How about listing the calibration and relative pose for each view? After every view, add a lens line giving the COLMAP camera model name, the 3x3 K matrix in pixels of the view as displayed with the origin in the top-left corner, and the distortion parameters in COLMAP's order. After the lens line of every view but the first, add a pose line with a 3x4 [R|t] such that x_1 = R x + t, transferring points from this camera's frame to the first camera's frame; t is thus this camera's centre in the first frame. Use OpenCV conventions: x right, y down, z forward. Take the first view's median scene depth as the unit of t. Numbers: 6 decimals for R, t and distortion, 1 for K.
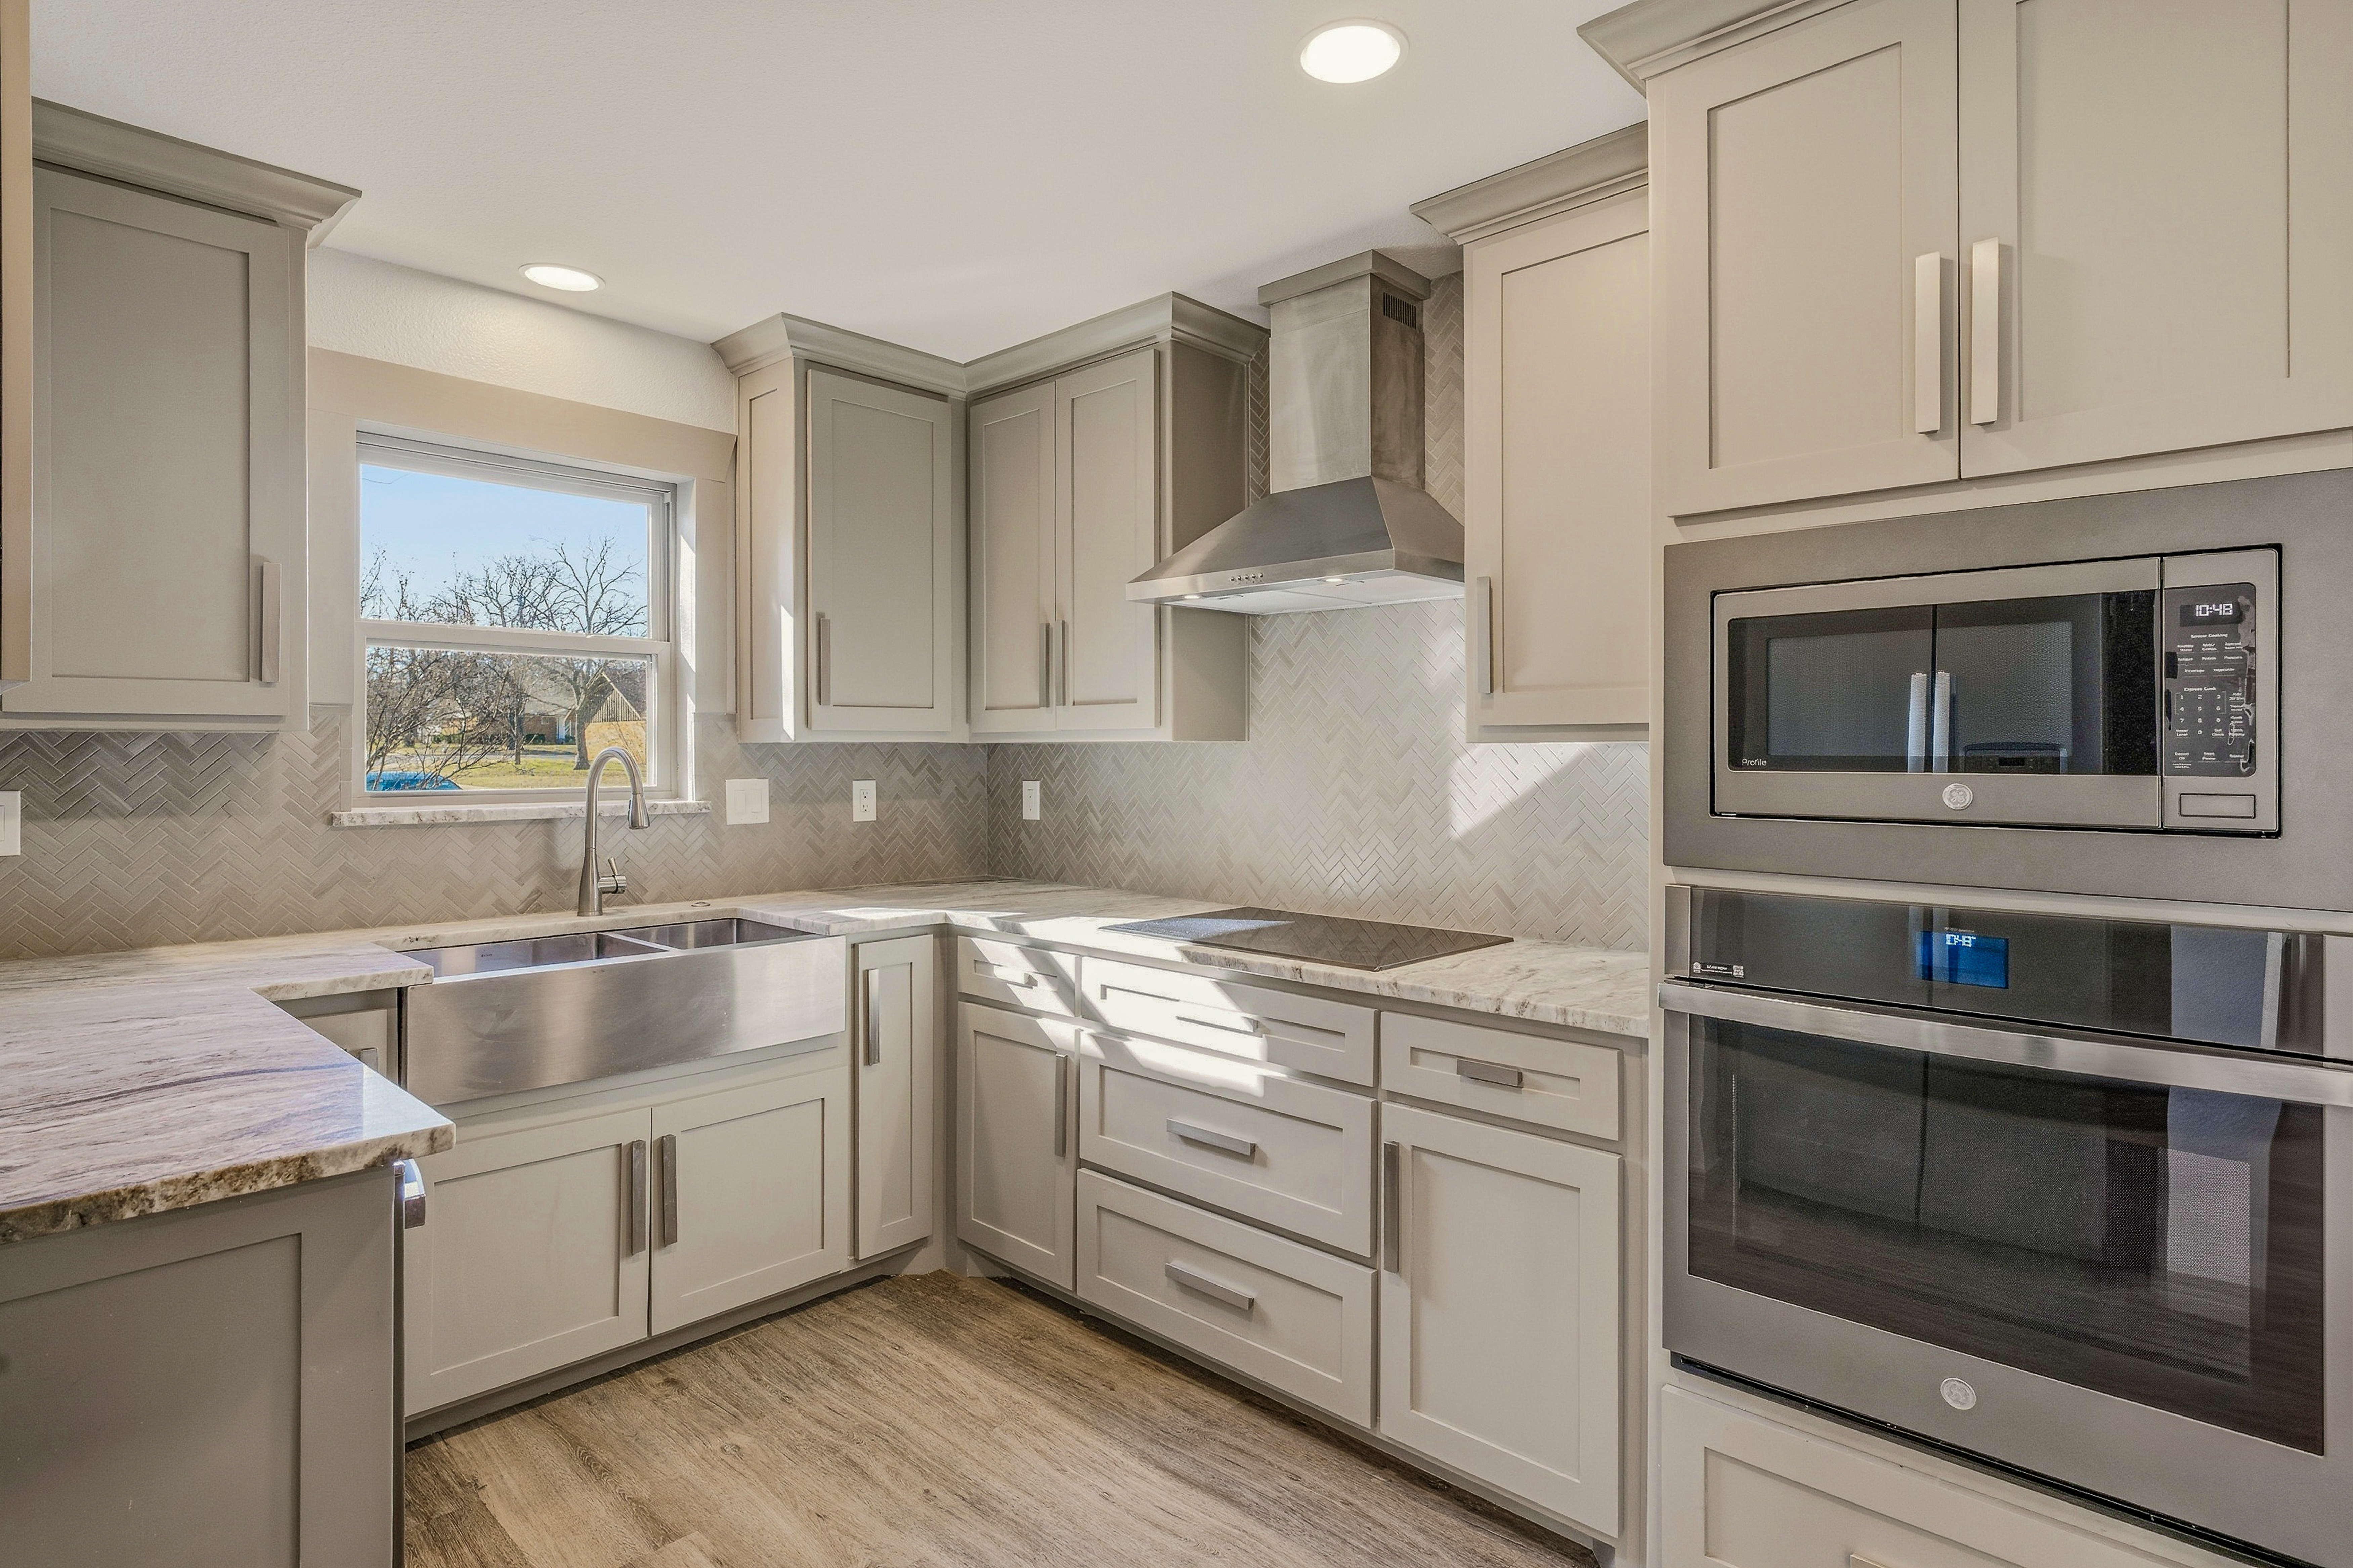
lens RADIAL K [[1216.4, 0, 1177.4], [0, 1216.4, 753.2], [0, 0, 1]] dist [-0.003098, -0.001173]
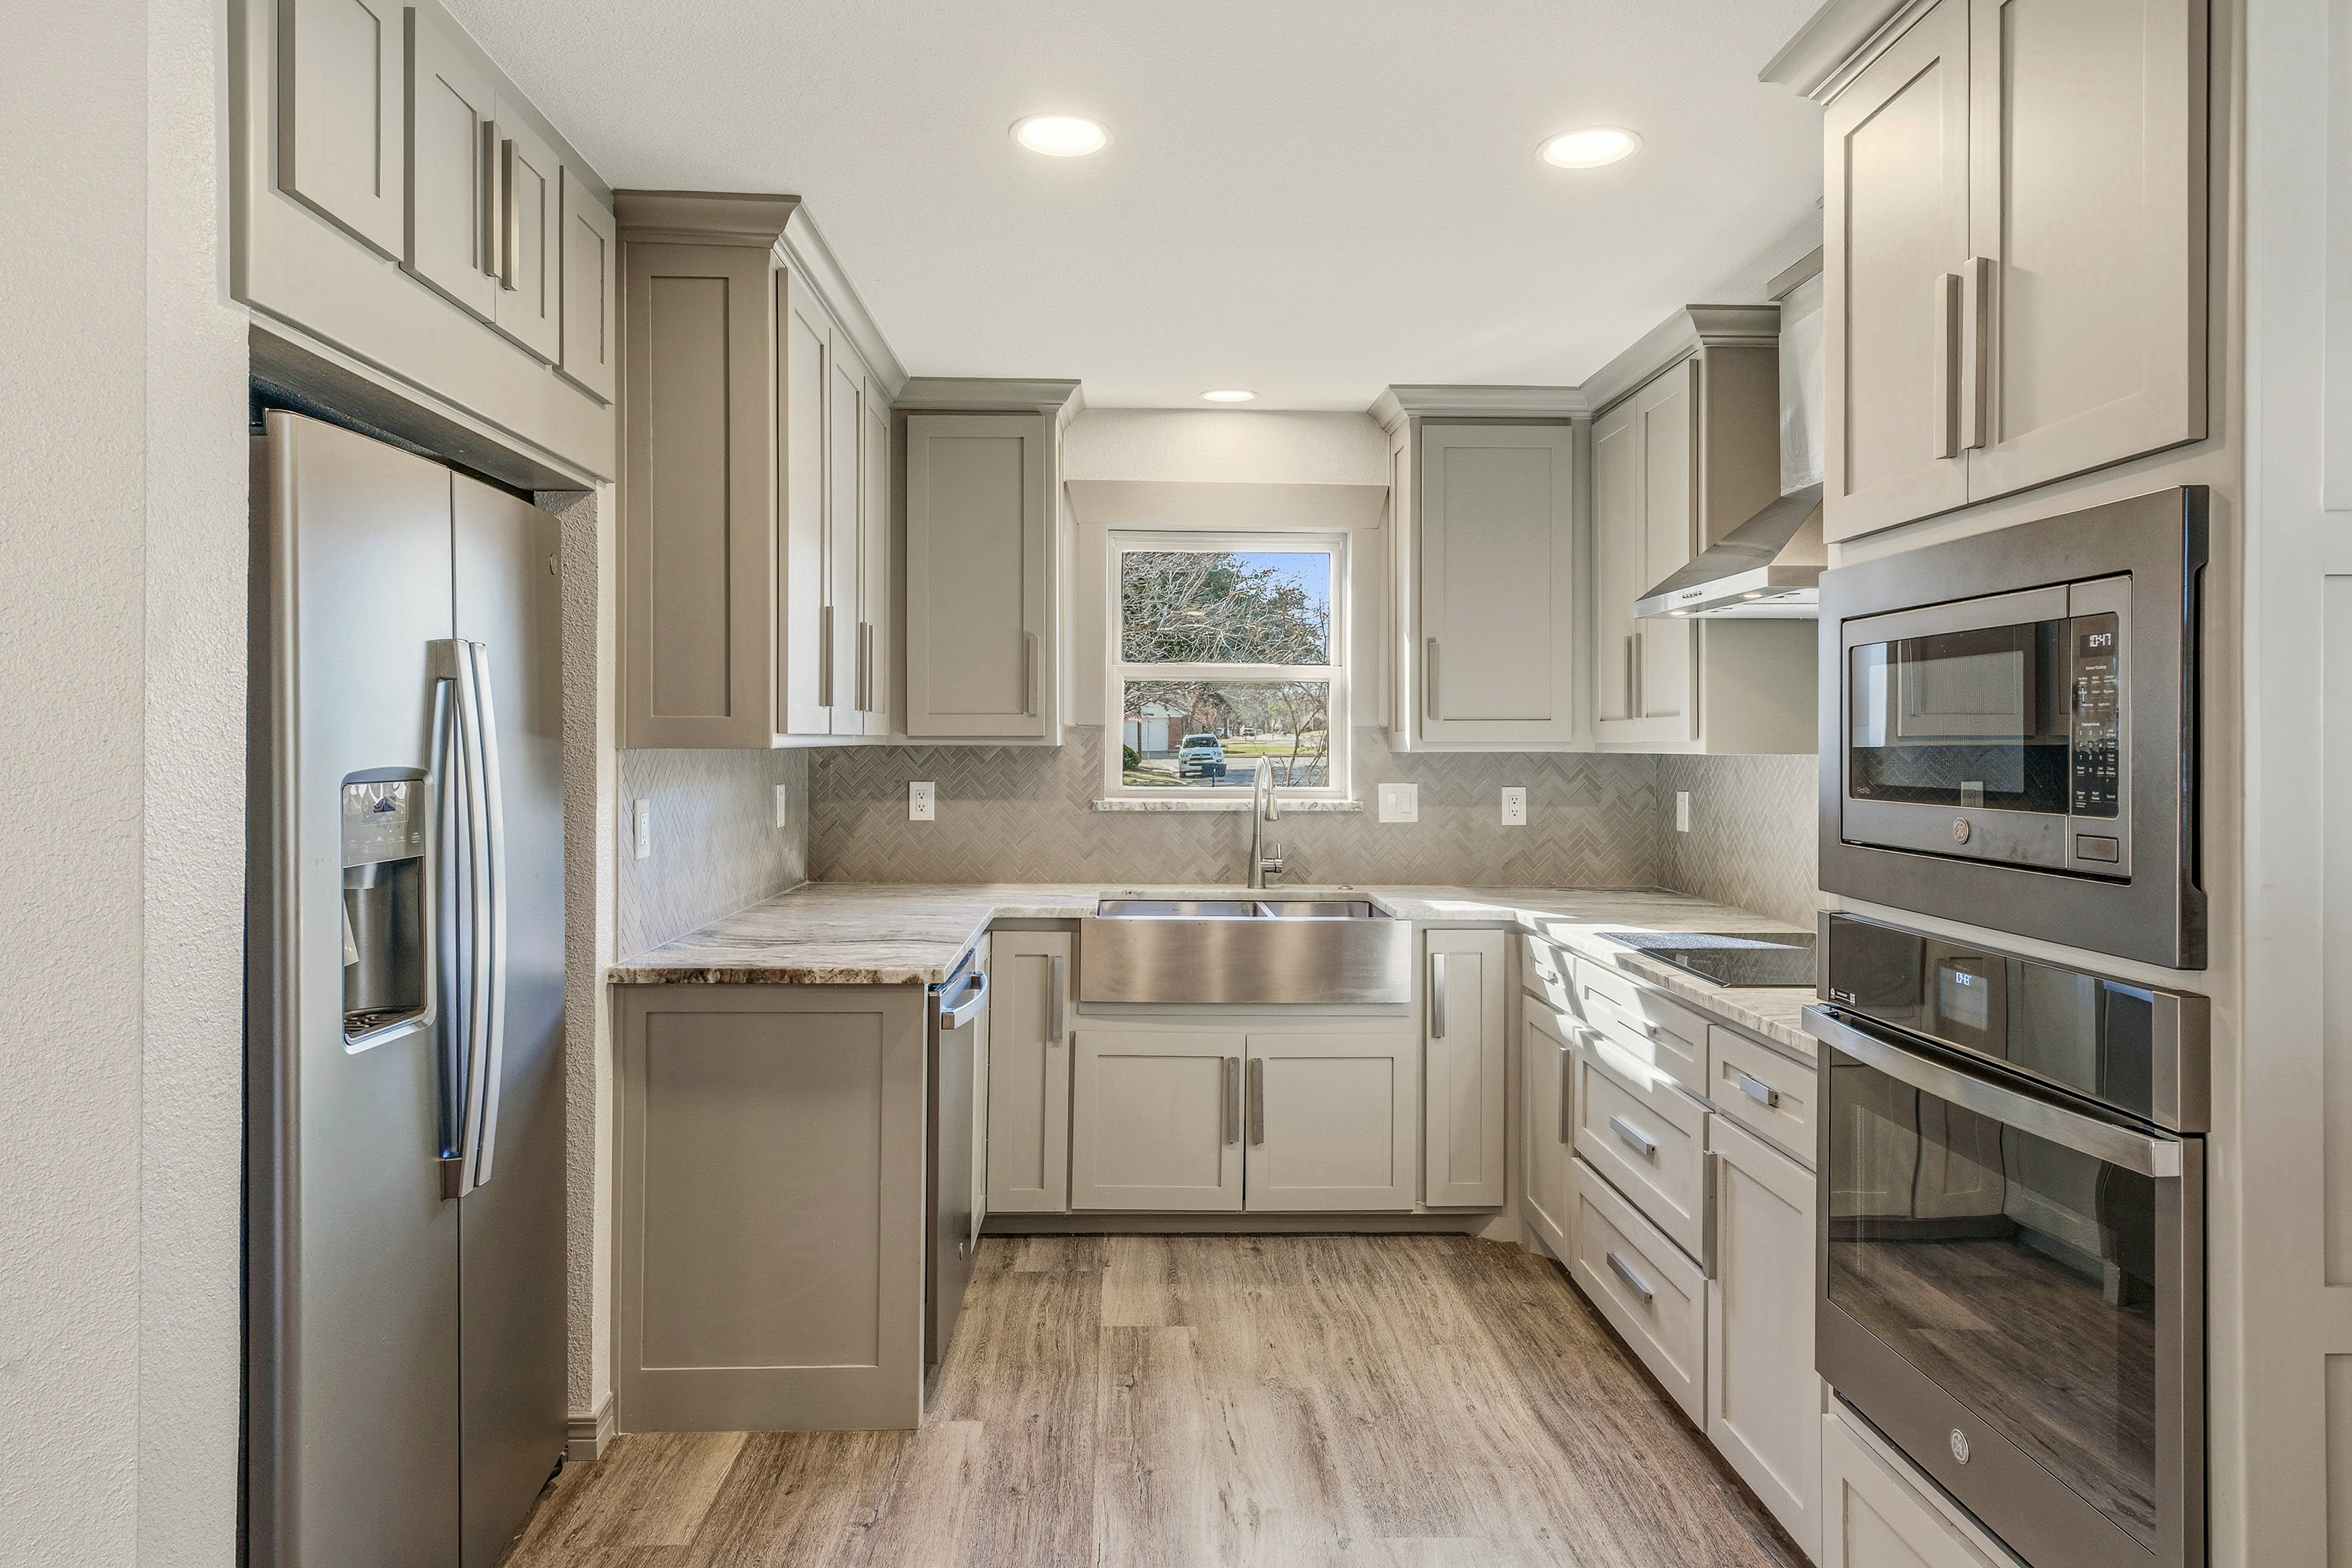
lens RADIAL K [[1453.9, 0, 1175.8], [0, 1453.9, 744.8], [0, 0, 1]] dist [0.006268, 0.001647]
pose [[0.711989, 0.003058, -0.702184, 0.591525], [-0.004894, 0.999988, -0.000607, -0.017090], [0.702173, 0.003869, 0.711995, -0.159144]]
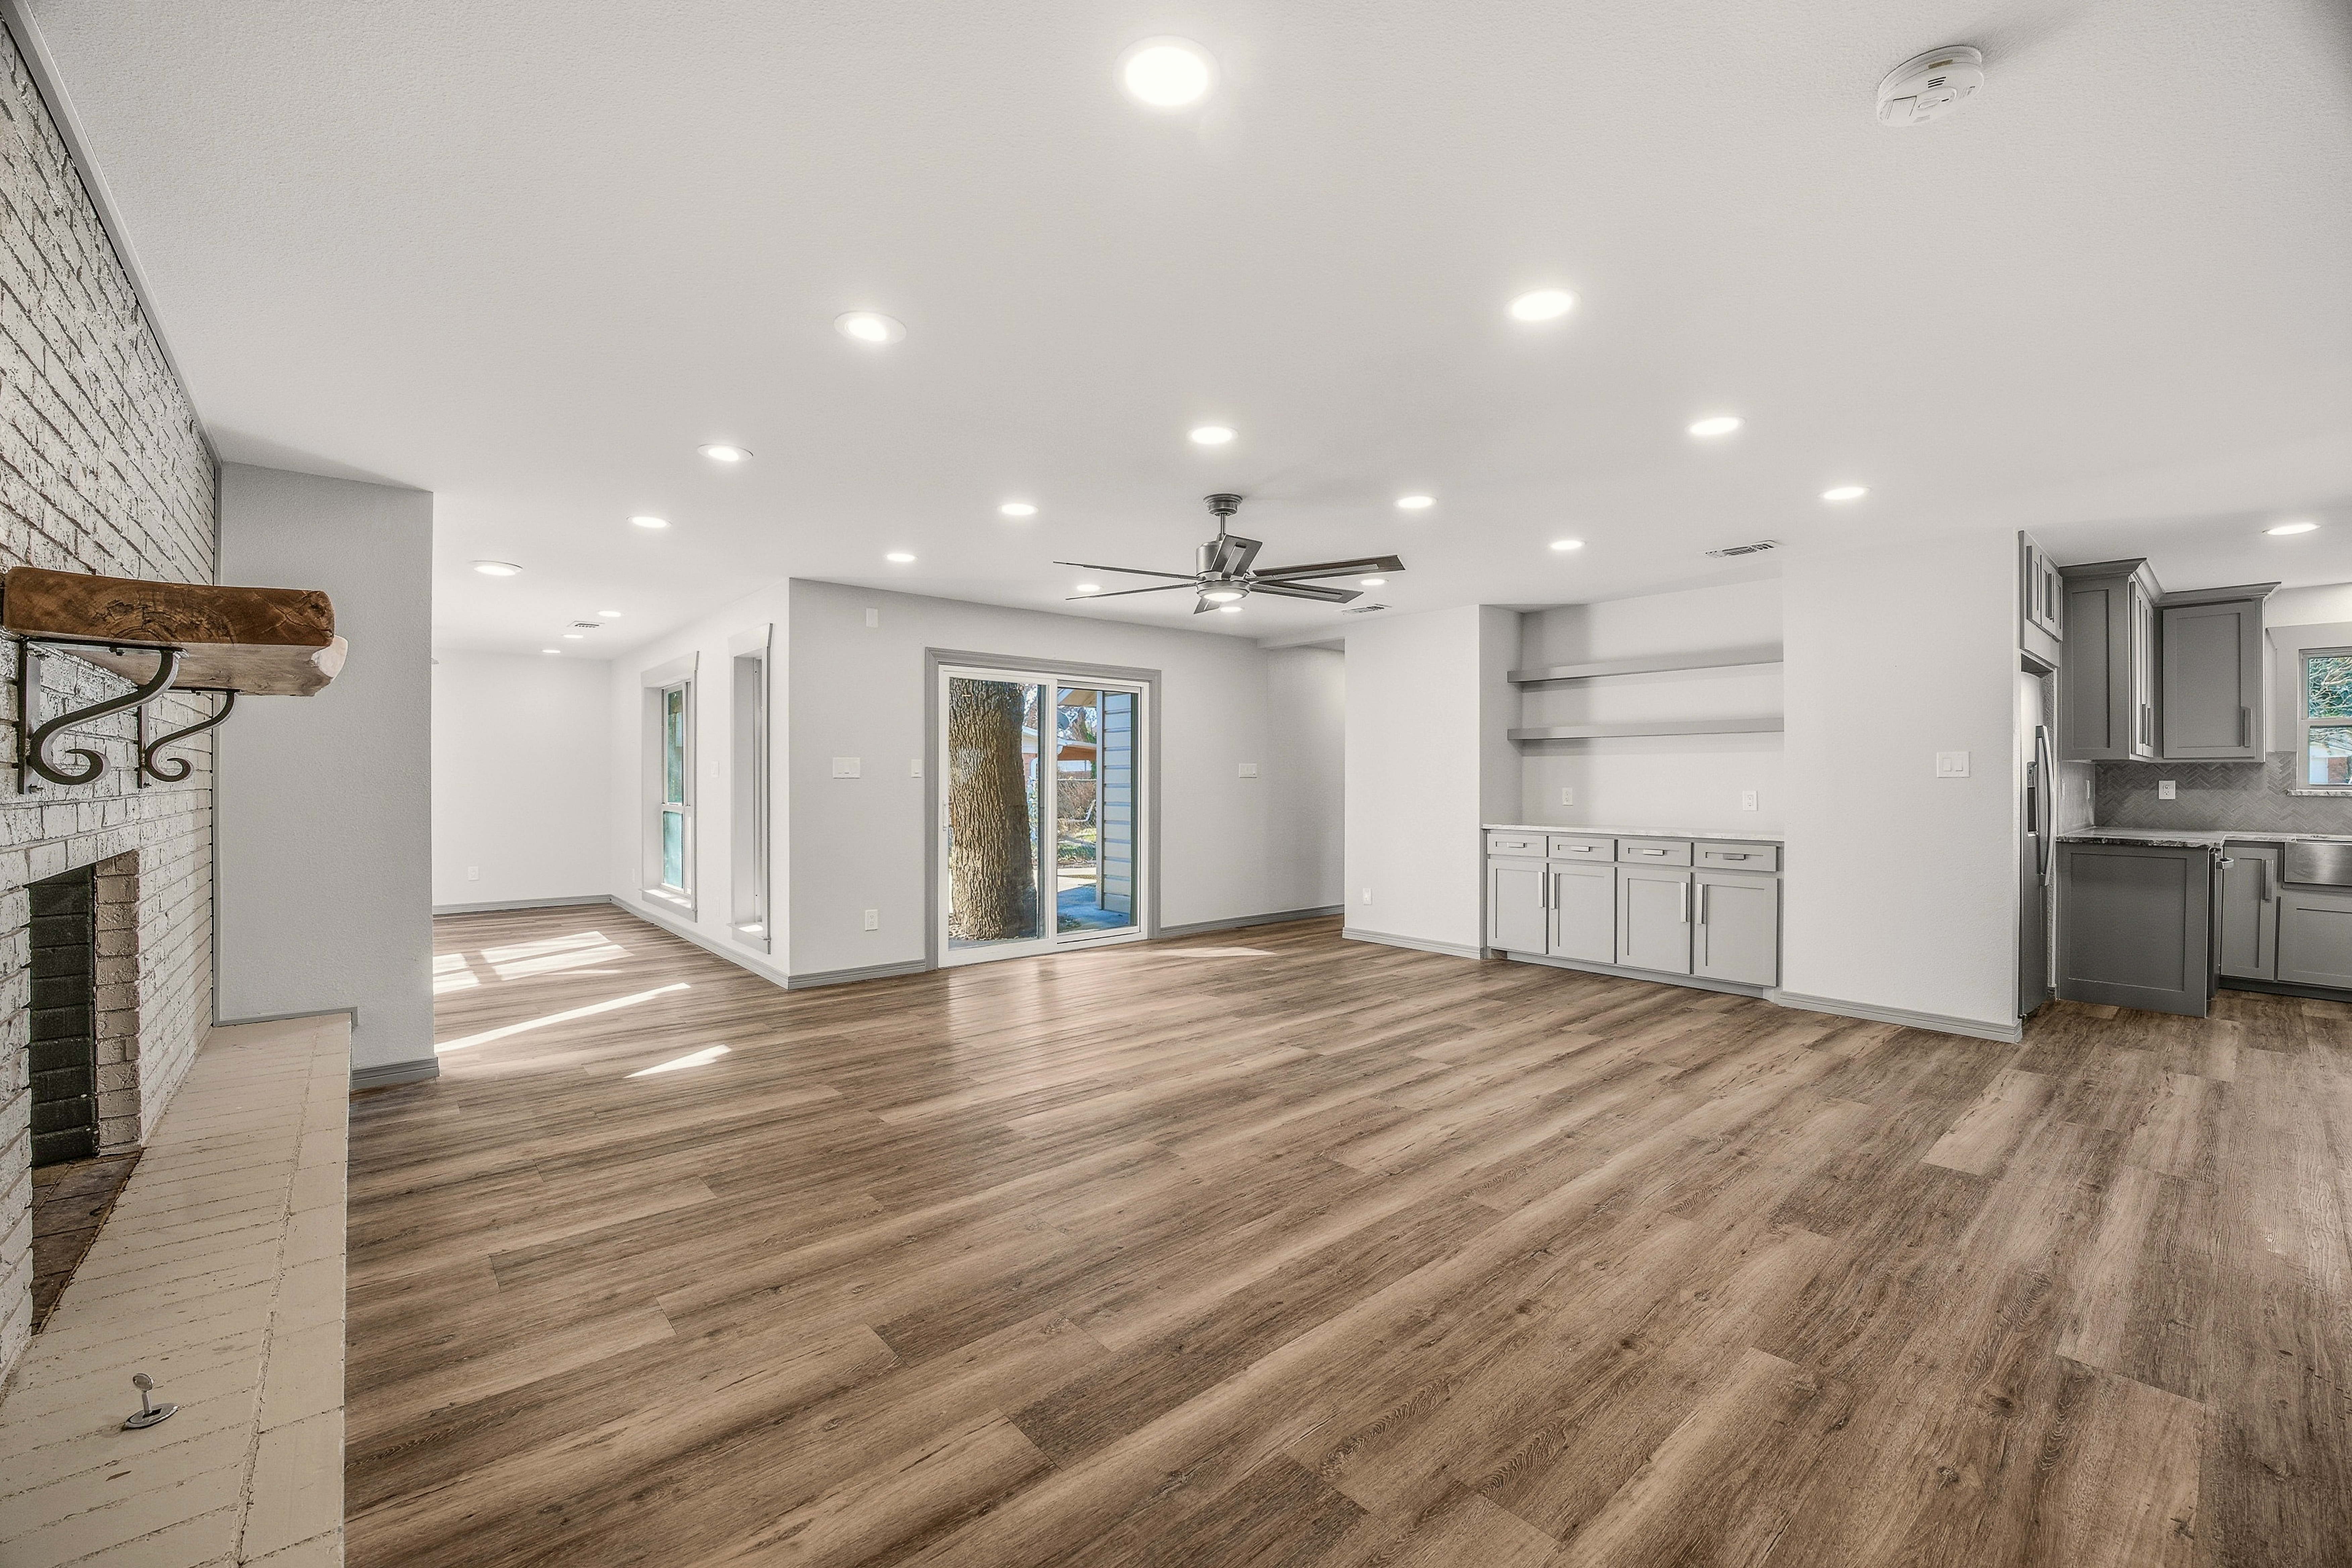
lens RADIAL K [[968.8, 0, 1176.0], [0, 968.8, 784.0], [0, 0, 1]] dist [-0.034645, 0.005683]
pose [[-0.102162, 0.002108, -0.994766, 1.728636], [-0.004073, 0.999988, 0.002538, 0.040126], [0.994759, 0.004311, -0.102152, -1.348285]]
